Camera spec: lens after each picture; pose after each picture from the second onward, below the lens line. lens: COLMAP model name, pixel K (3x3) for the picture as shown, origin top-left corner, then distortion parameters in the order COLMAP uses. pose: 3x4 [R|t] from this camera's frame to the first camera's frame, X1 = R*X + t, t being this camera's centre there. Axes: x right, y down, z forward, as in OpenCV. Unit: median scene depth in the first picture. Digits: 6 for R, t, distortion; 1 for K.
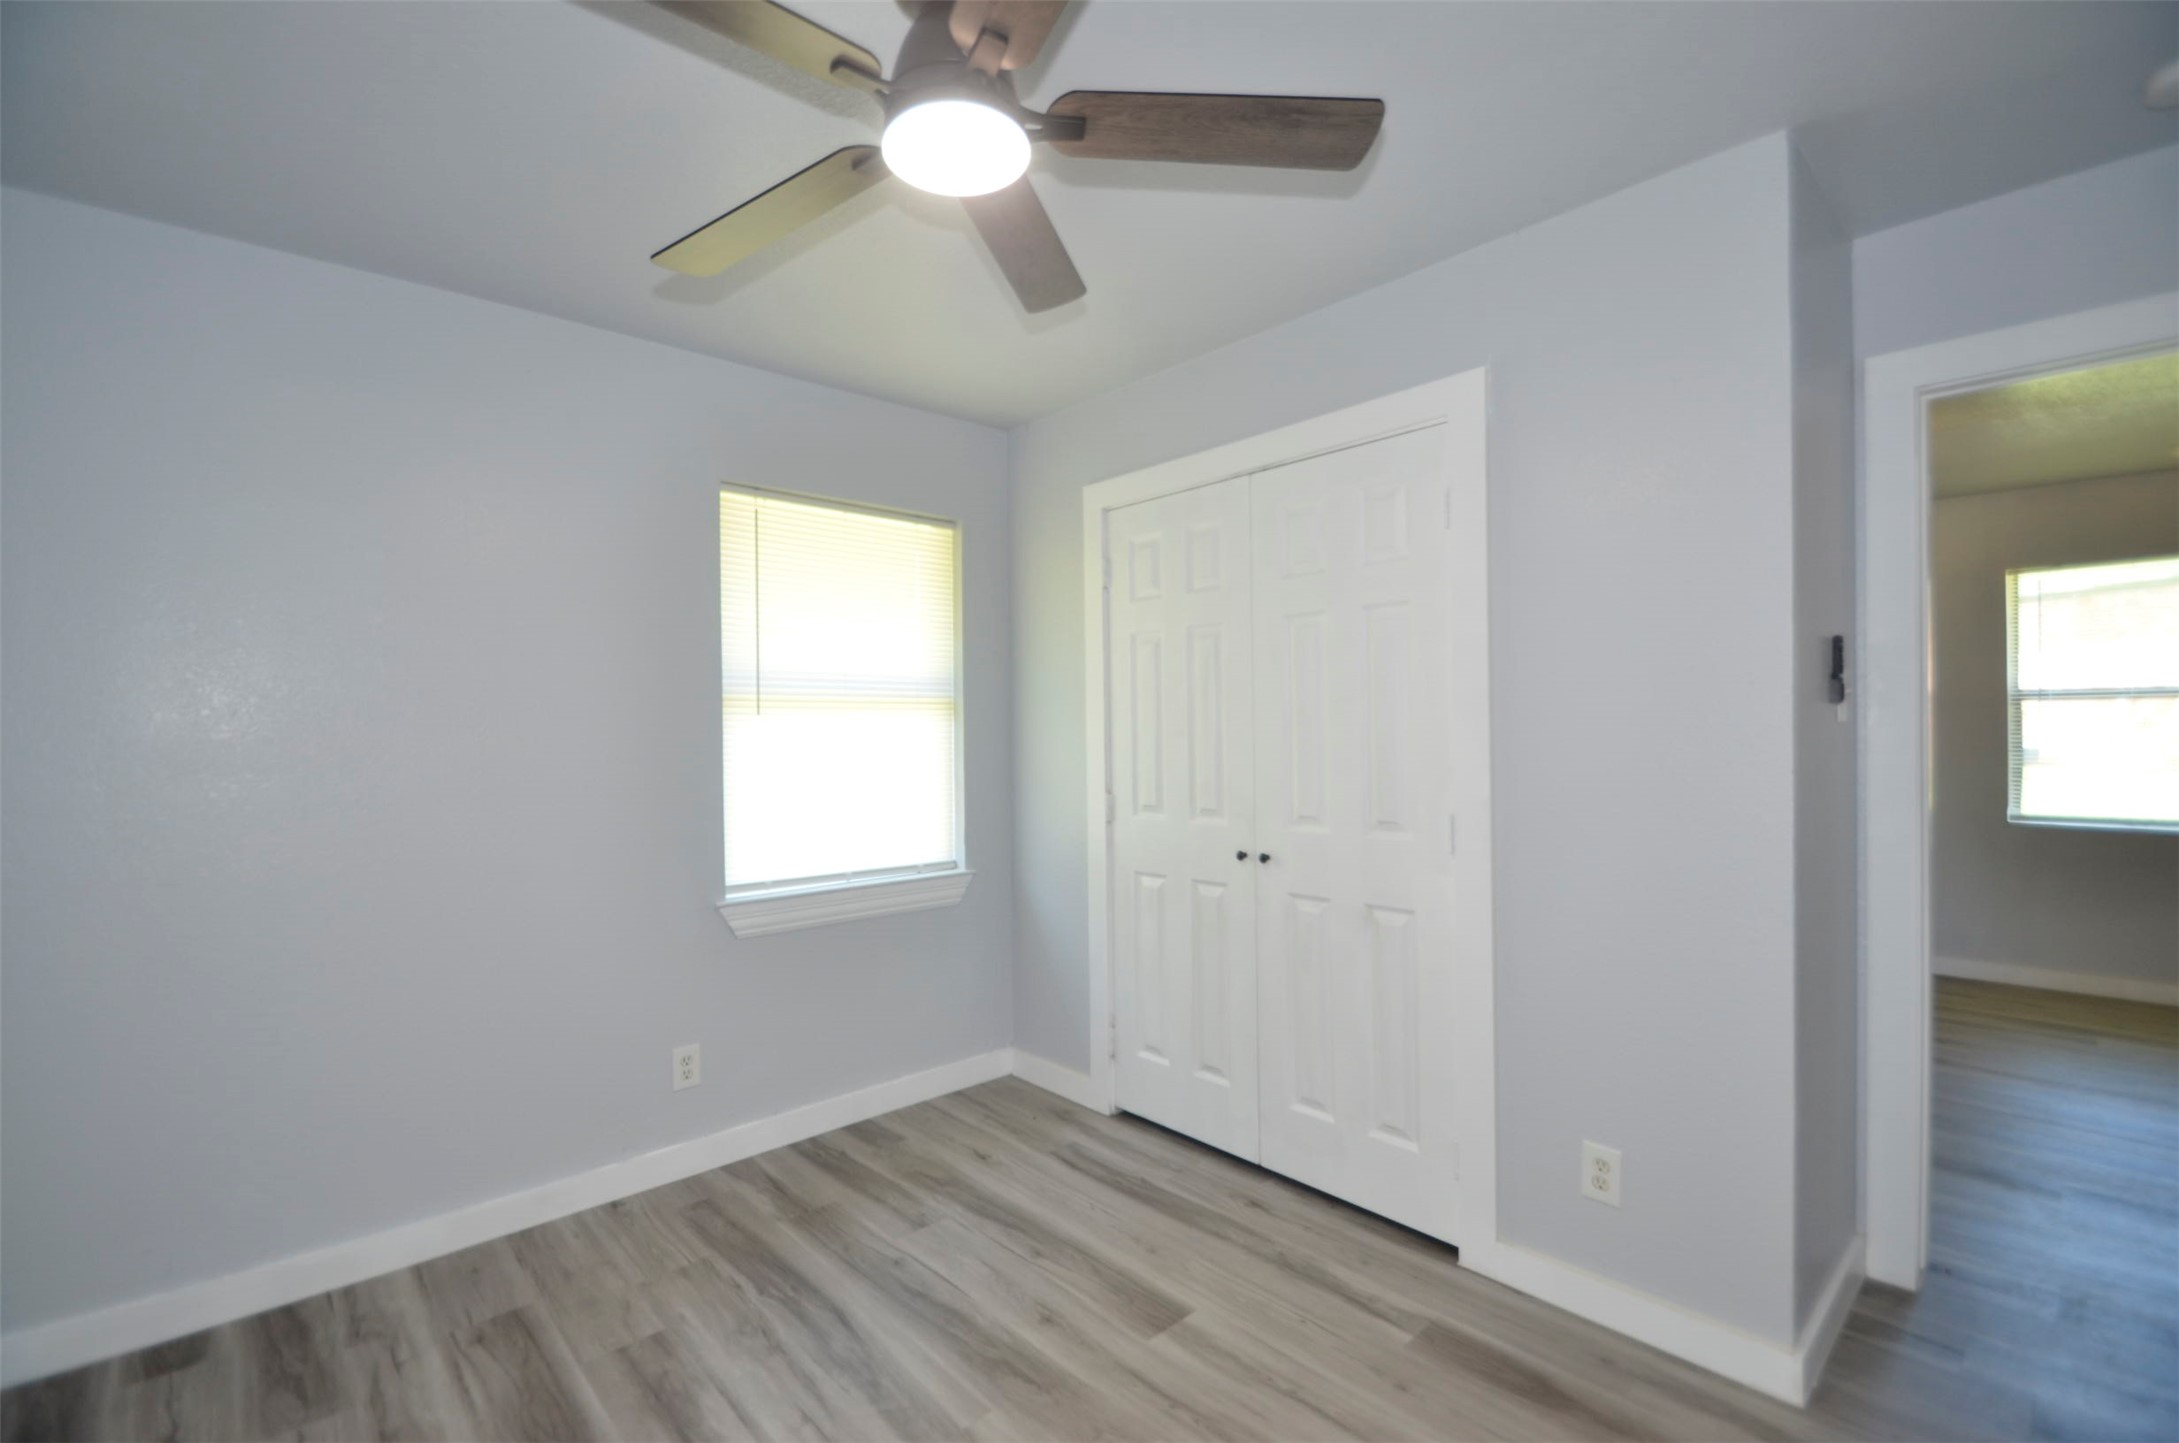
lens RADIAL K [[946.3, 0, 1083.1], [0, 946.3, 731.1], [0, 0, 1]] dist [0.019874, -0.020989]
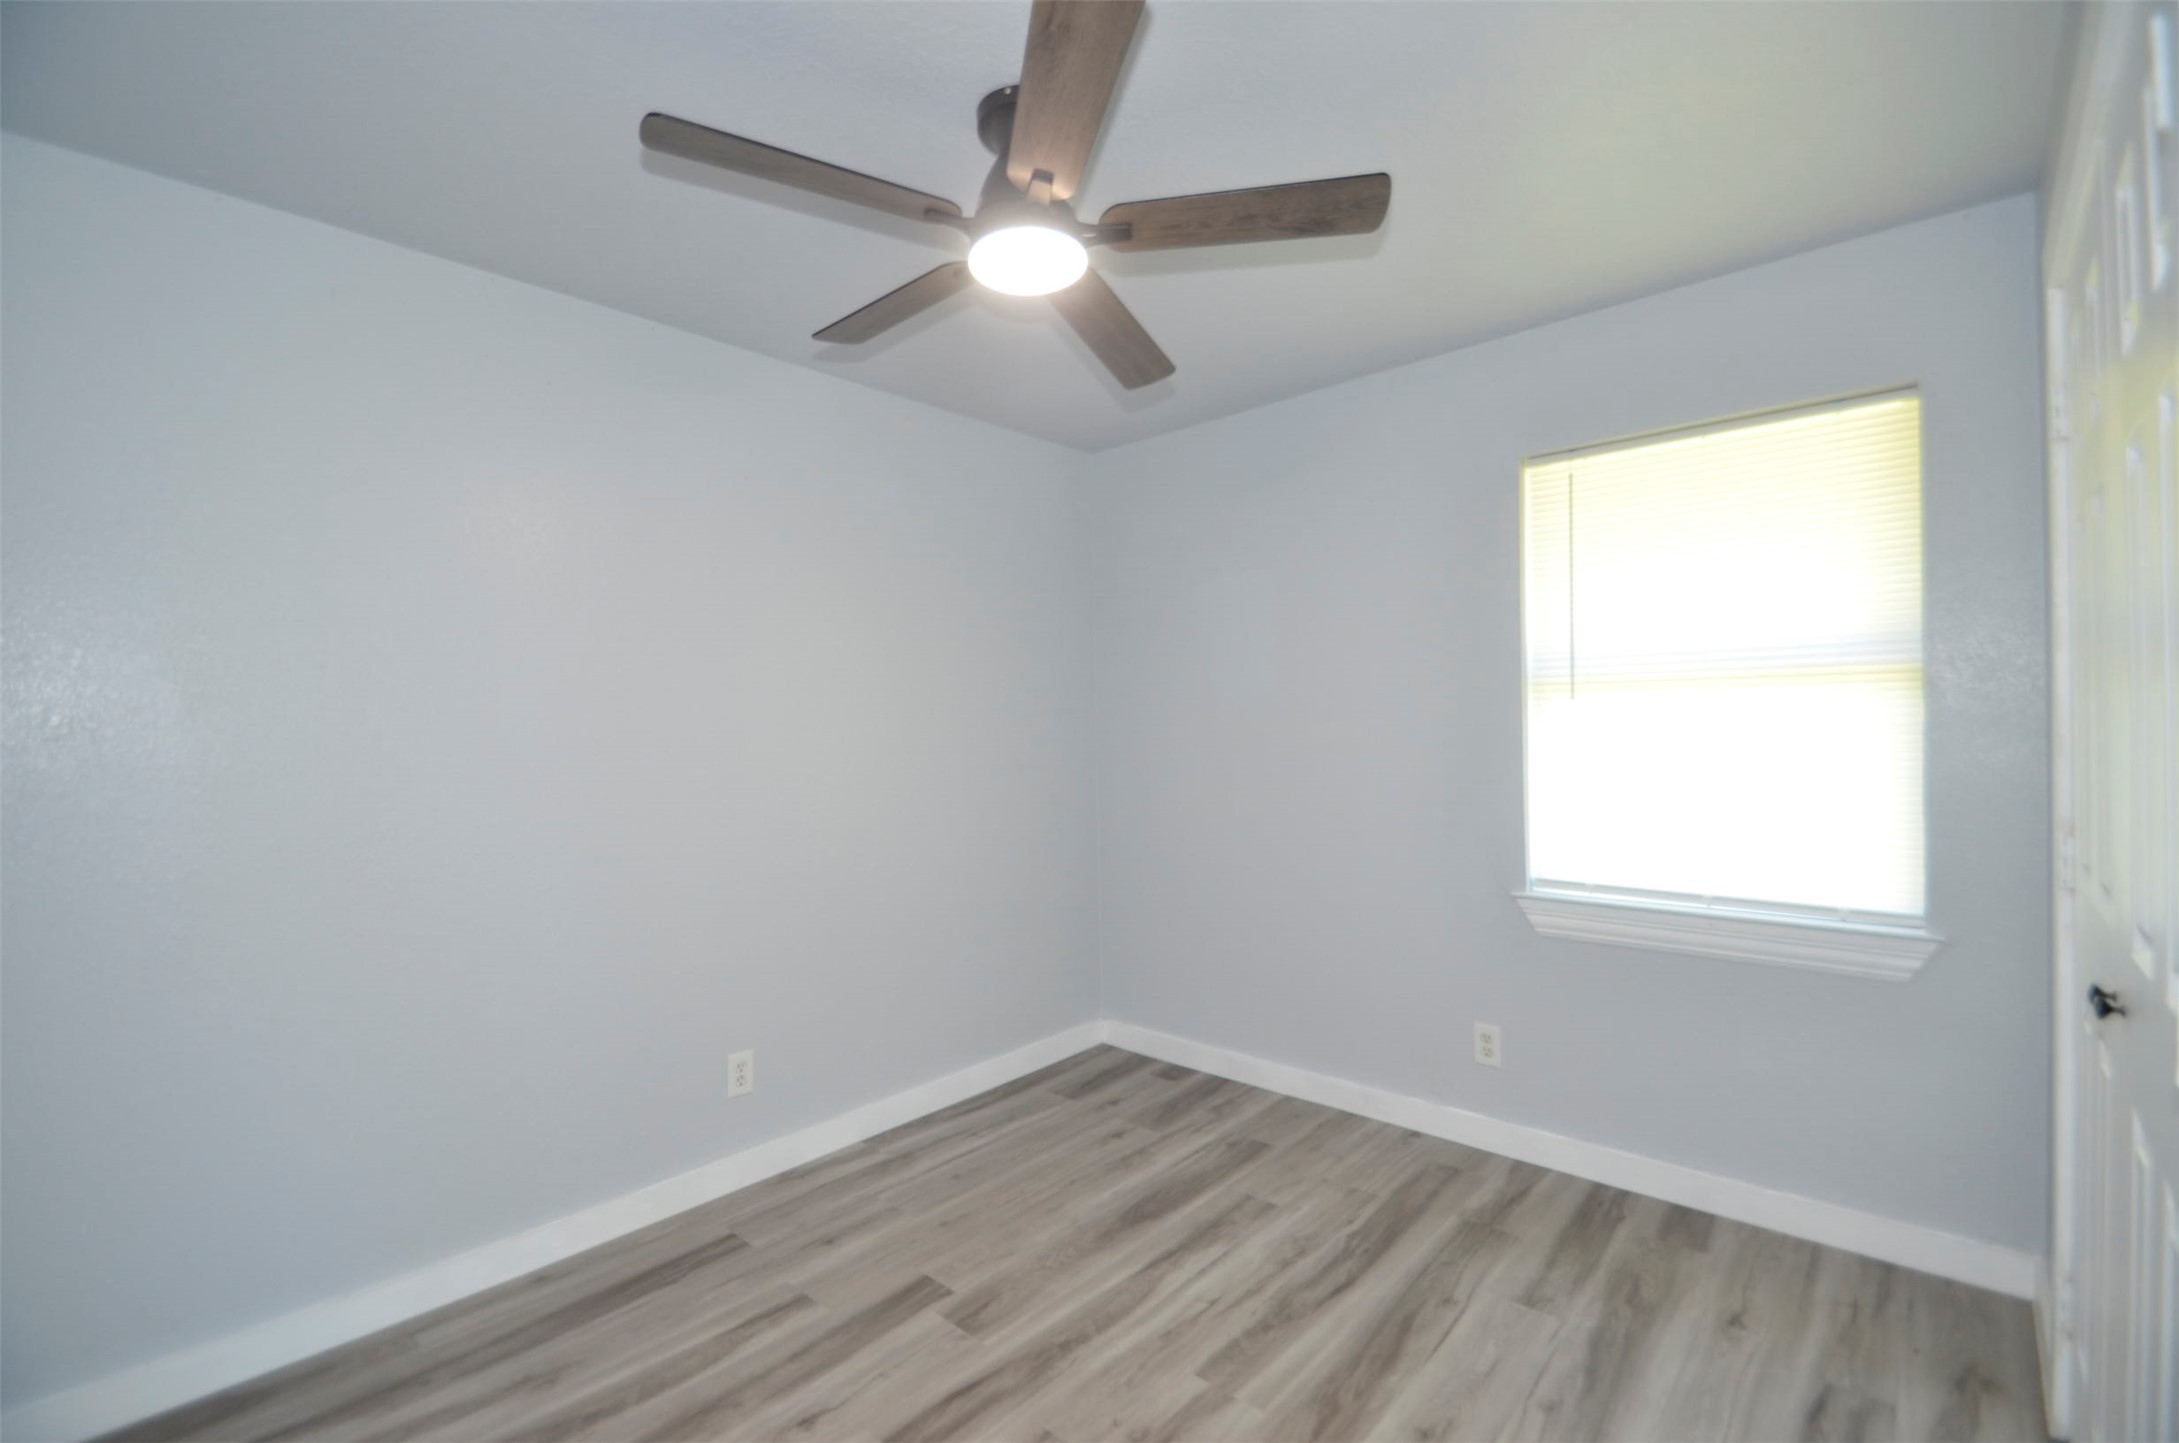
lens RADIAL K [[946.3, 0, 1083.1], [0, 946.3, 731.1], [0, 0, 1]] dist [0.019874, -0.020989]
pose [[0.086873, 0.013082, -0.996134, 0.599335], [0.015612, 0.999773, 0.014492, -0.007852], [0.996097, -0.016811, 0.086649, 0.511469]]
